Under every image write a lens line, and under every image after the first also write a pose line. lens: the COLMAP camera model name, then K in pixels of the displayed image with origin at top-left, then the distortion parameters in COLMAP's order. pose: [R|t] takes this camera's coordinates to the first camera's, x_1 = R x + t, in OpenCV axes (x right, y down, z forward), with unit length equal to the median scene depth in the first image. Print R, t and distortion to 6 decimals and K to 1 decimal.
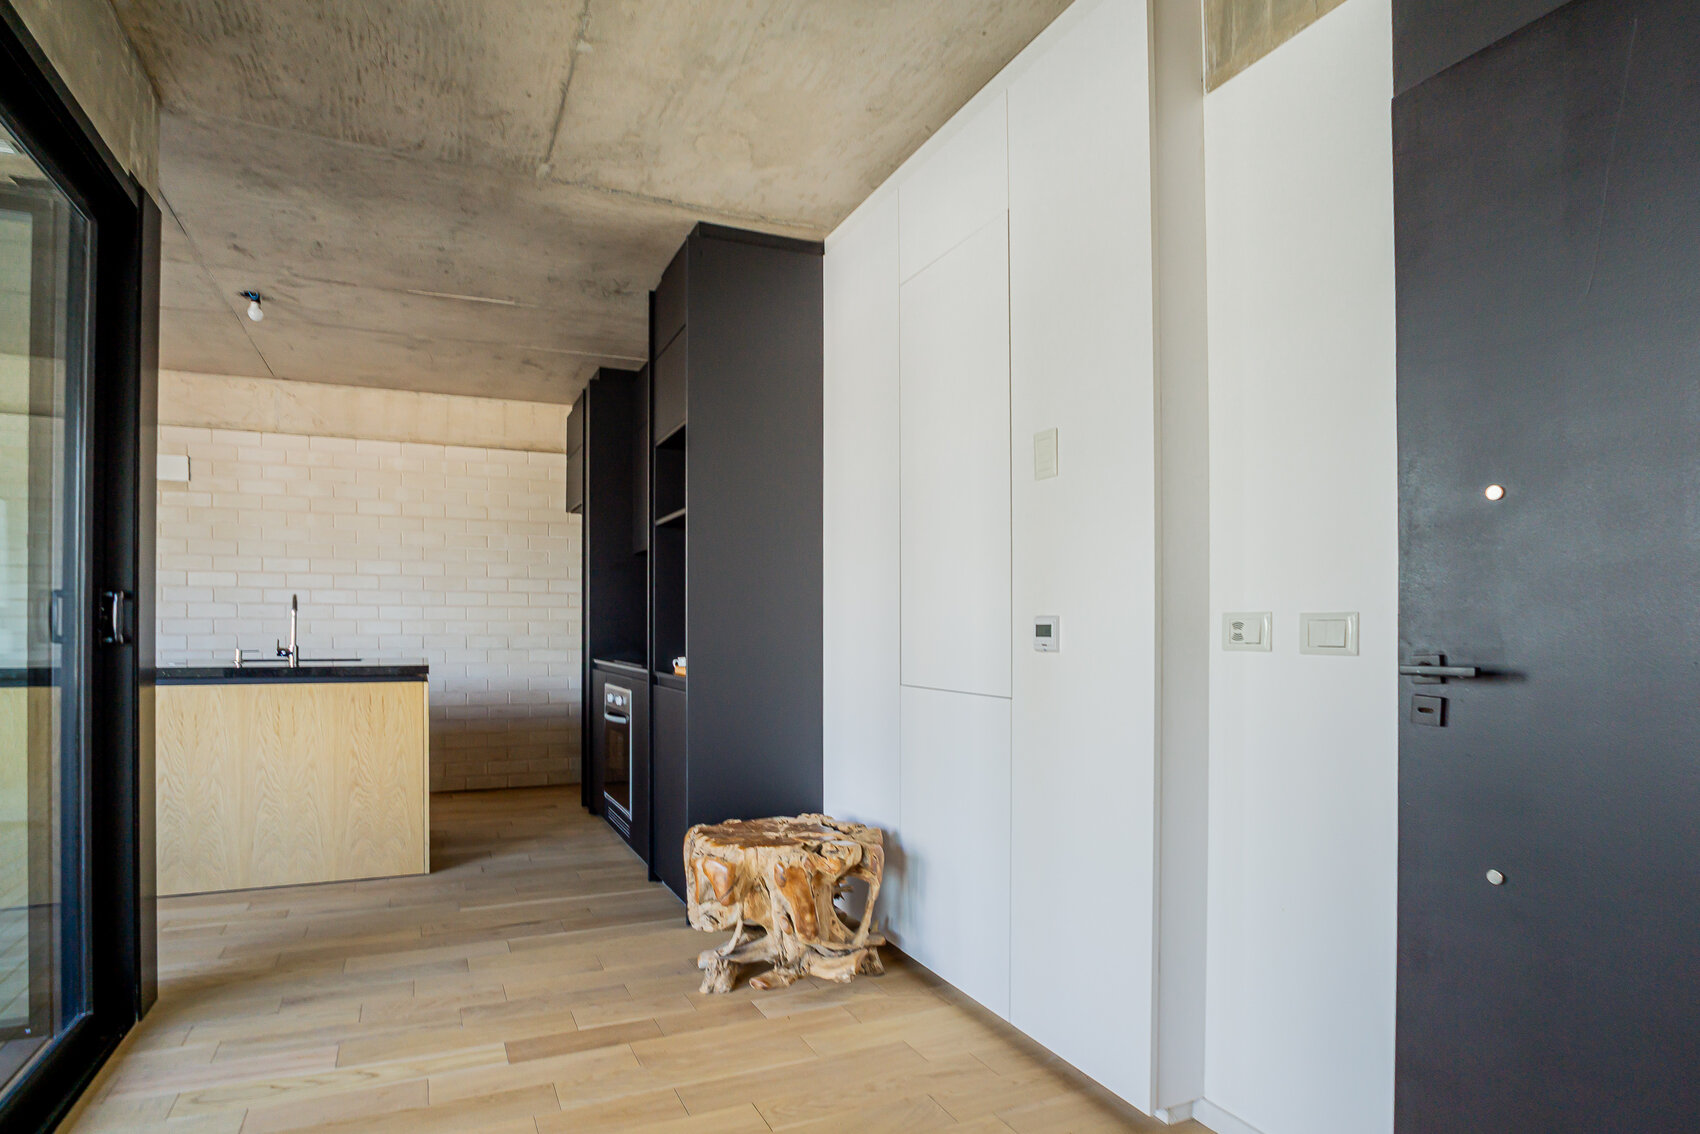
lens RADIAL K [[869.0, 0, 802.3], [0, 869.0, 622.4], [0, 0, 1]] dist [-0.035378, 0.004285]
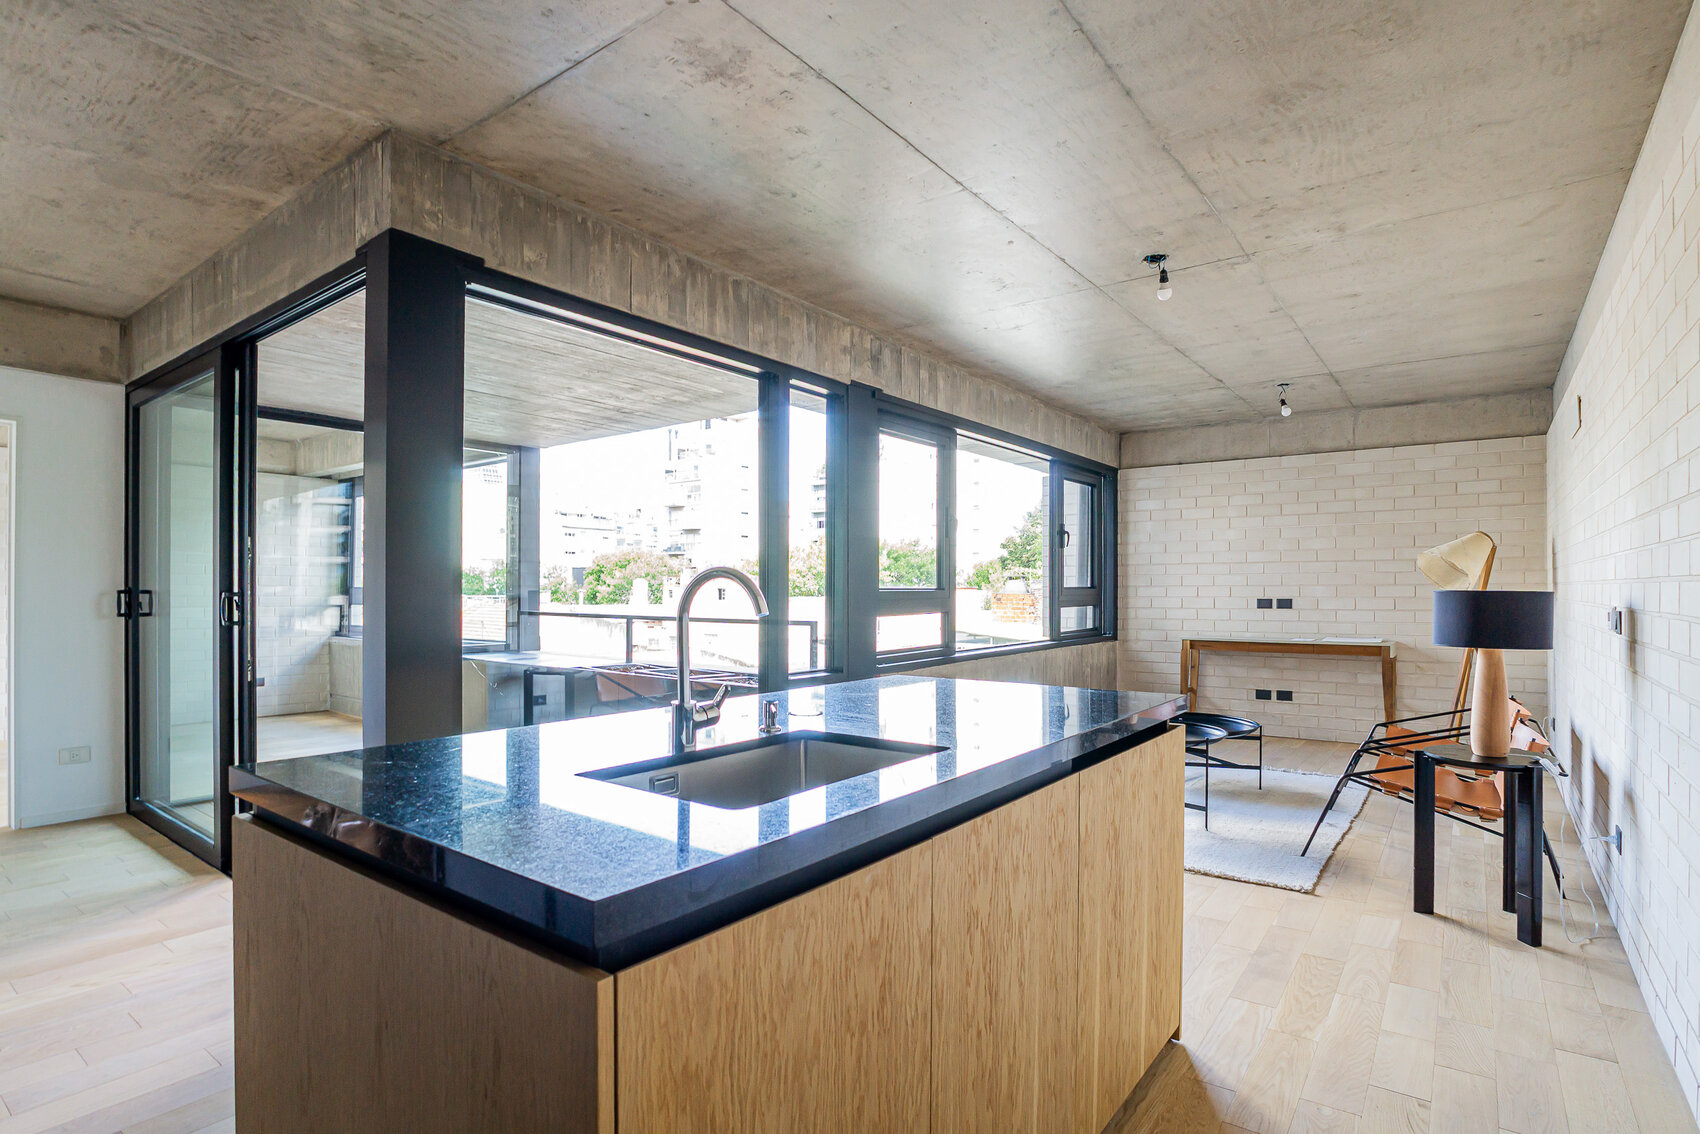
lens RADIAL K [[830.9, 0, 818.9], [0, 830.9, 595.3], [0, 0, 1]] dist [-0.025456, 0.000097]
pose [[-0.862211, -0.002351, -0.506543, -0.636249], [0.001933, 0.999967, -0.007930, -0.021777], [0.506545, -0.007817, -0.862178, 1.932451]]
